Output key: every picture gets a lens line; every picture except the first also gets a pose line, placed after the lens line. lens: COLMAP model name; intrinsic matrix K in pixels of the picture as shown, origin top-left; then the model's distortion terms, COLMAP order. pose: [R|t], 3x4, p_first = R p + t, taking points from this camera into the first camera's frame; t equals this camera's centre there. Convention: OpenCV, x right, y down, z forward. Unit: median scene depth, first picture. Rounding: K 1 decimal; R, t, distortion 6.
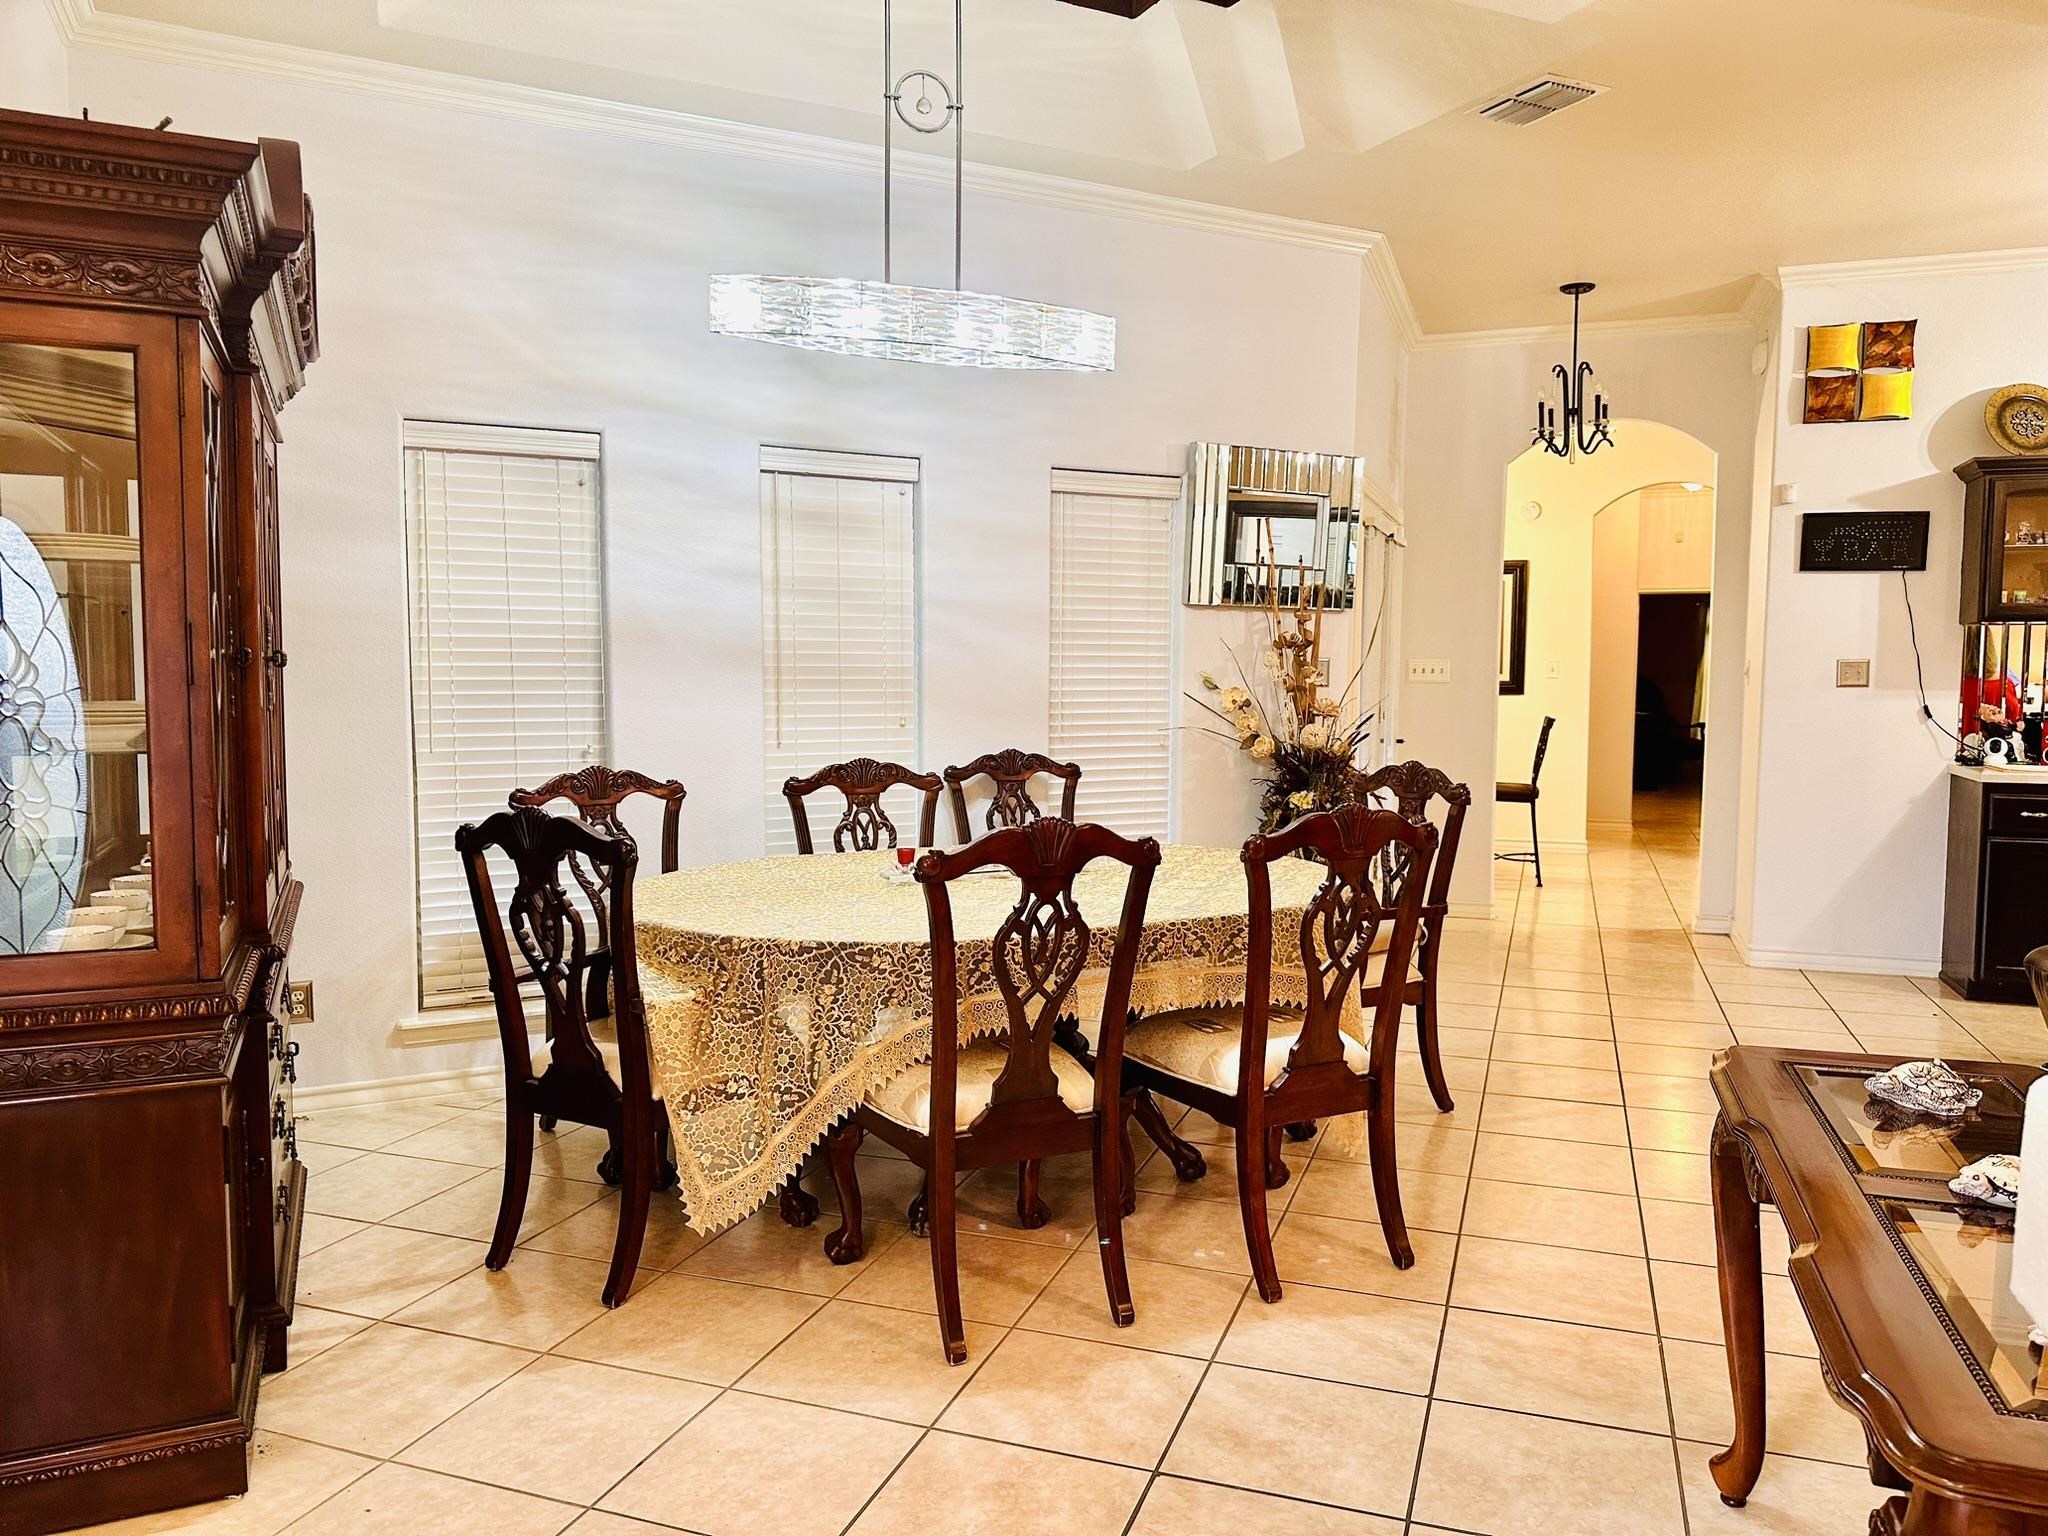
lens RADIAL K [[1443.8, 0, 1026.0], [0, 1443.8, 771.6], [0, 0, 1]] dist [0.036518, -0.035963]
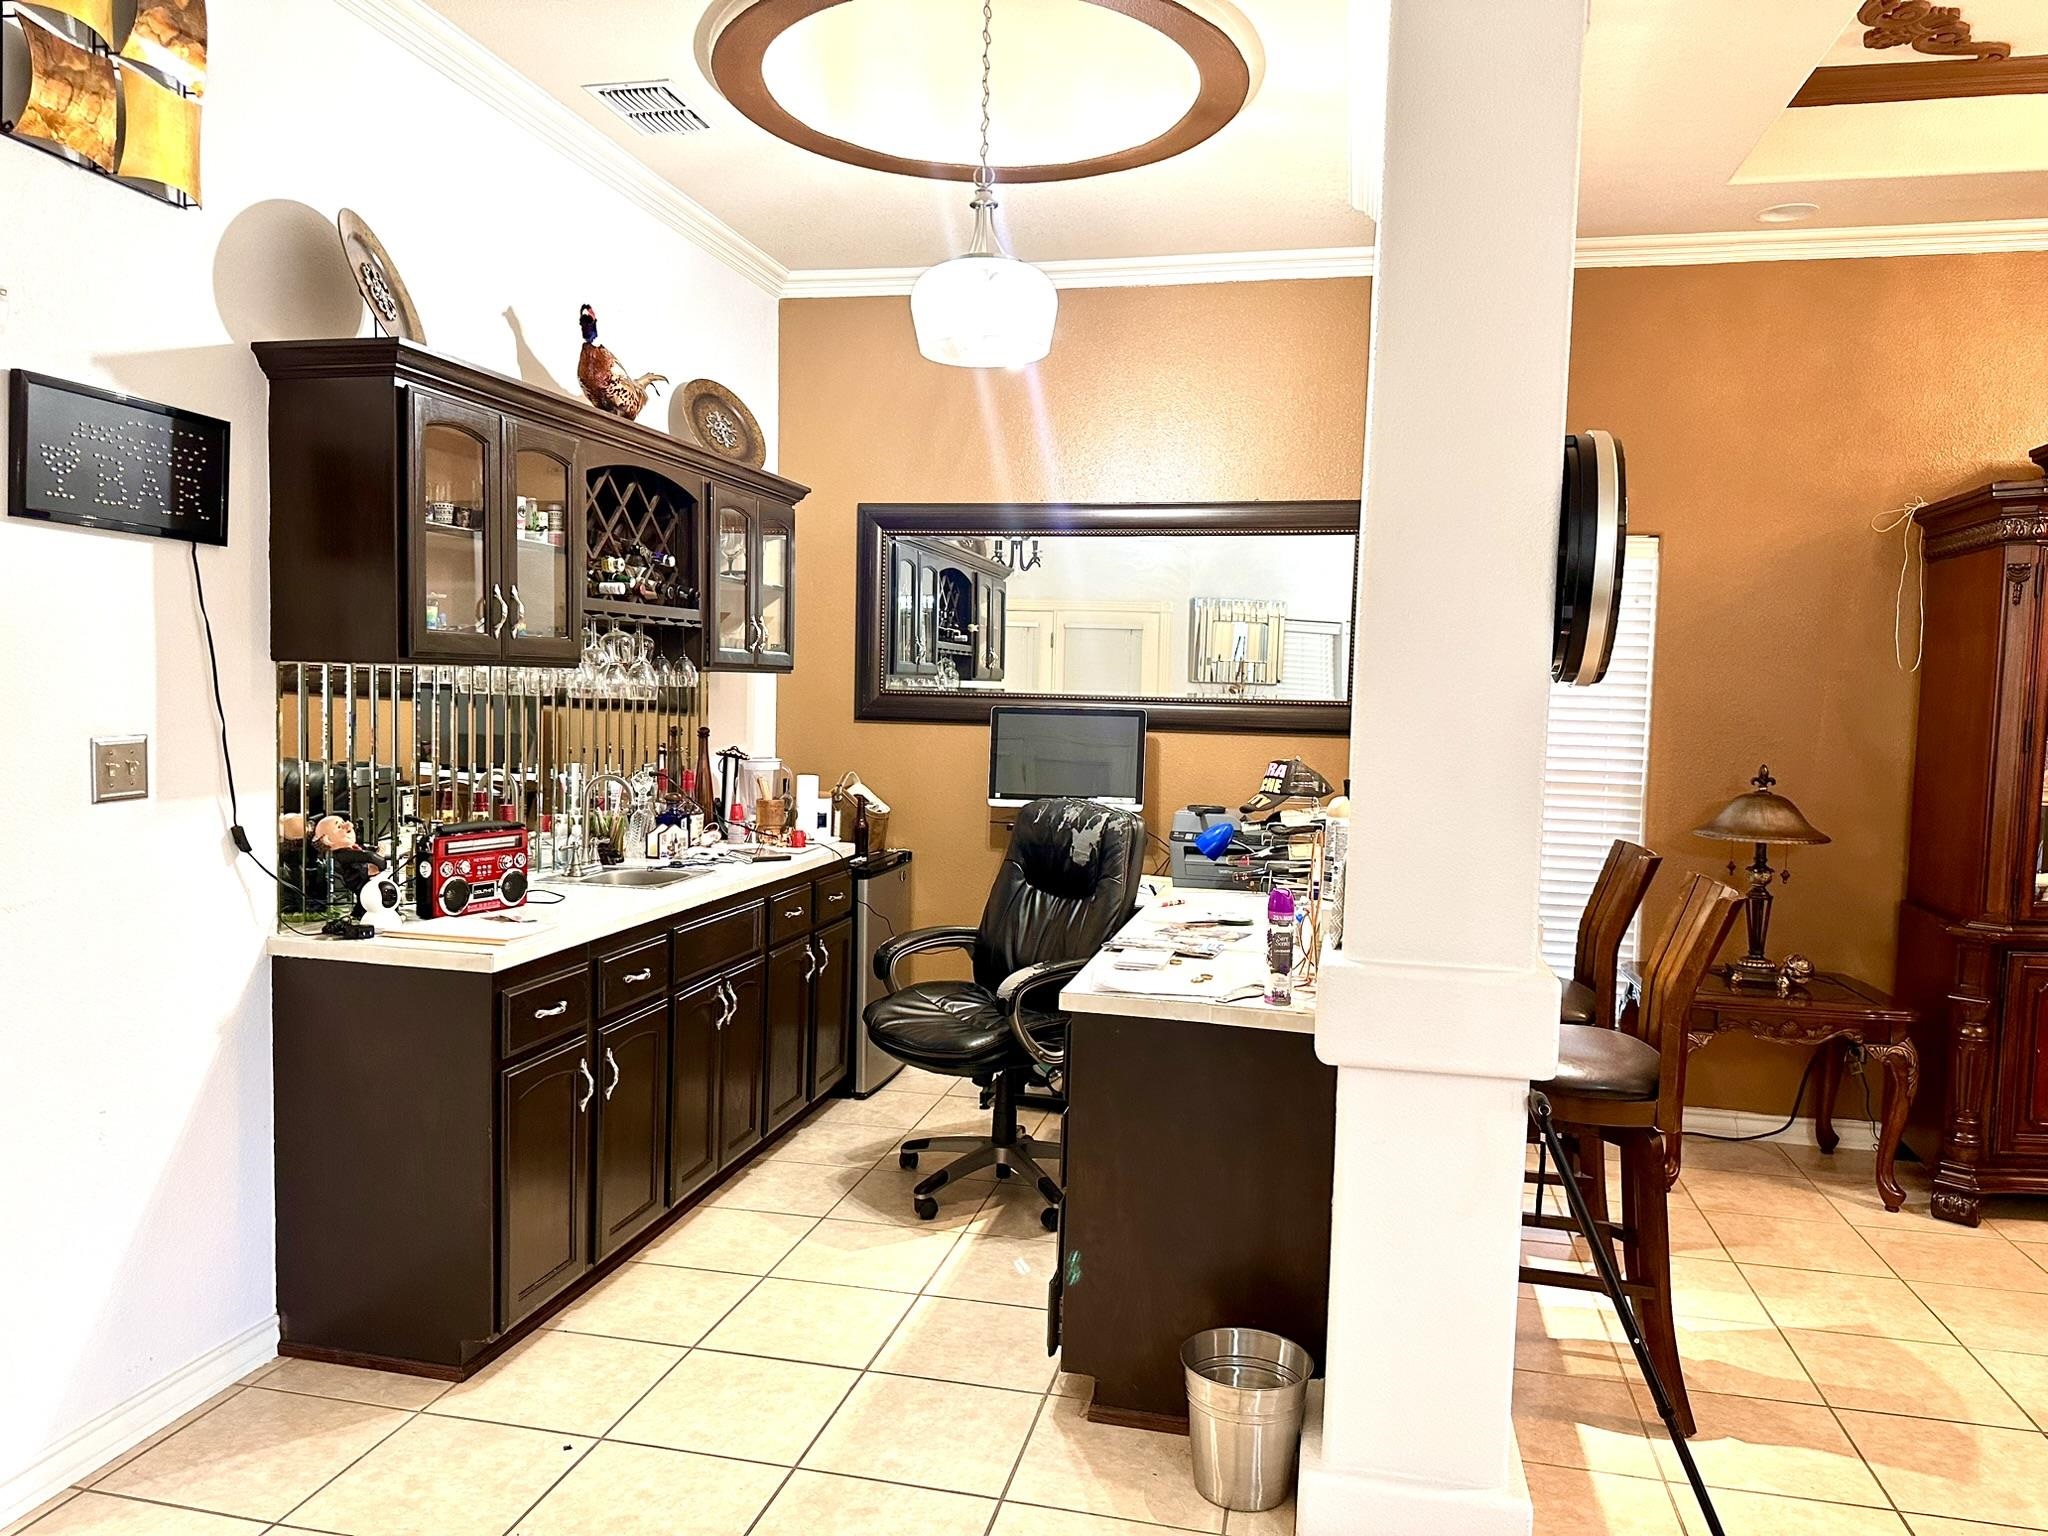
lens RADIAL K [[1443.8, 0, 1024.1], [0, 1443.8, 772.7], [0, 0, 1]] dist [0.036518, -0.035963]
pose [[-0.126030, -0.075905, 0.989118, 0.107938], [0.042729, 0.995728, 0.081856, -0.091805], [-0.991106, 0.052581, -0.122248, 0.800171]]
